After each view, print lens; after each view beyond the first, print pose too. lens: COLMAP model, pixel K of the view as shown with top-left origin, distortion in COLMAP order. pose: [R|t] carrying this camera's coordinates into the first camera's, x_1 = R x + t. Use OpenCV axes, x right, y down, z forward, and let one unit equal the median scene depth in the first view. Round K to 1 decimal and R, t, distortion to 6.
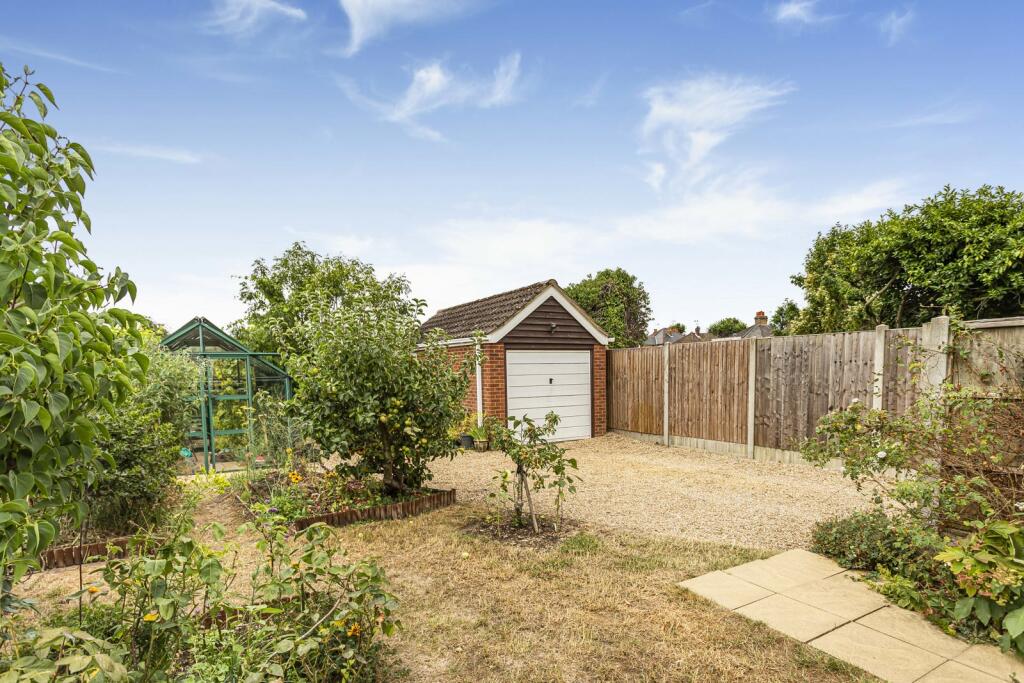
lens RADIAL K [[499.3, 0, 506.8], [0, 499.3, 347.5], [0, 0, 1]] dist [0.001747, 0.000584]
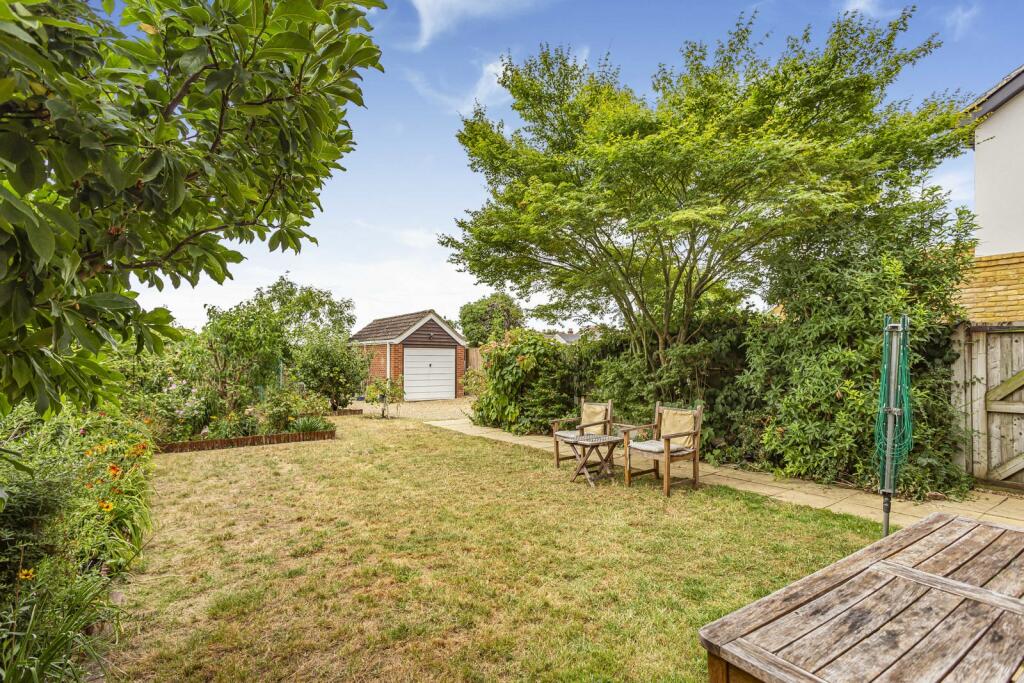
lens RADIAL K [[499.3, 0, 506.8], [0, 499.3, 347.5], [0, 0, 1]] dist [0.001747, 0.000584]
pose [[0.997116, 0.022235, 0.072557, 0.220196], [-0.023266, 0.999639, 0.013400, -0.026866], [-0.072233, -0.015050, 0.997274, -0.775477]]
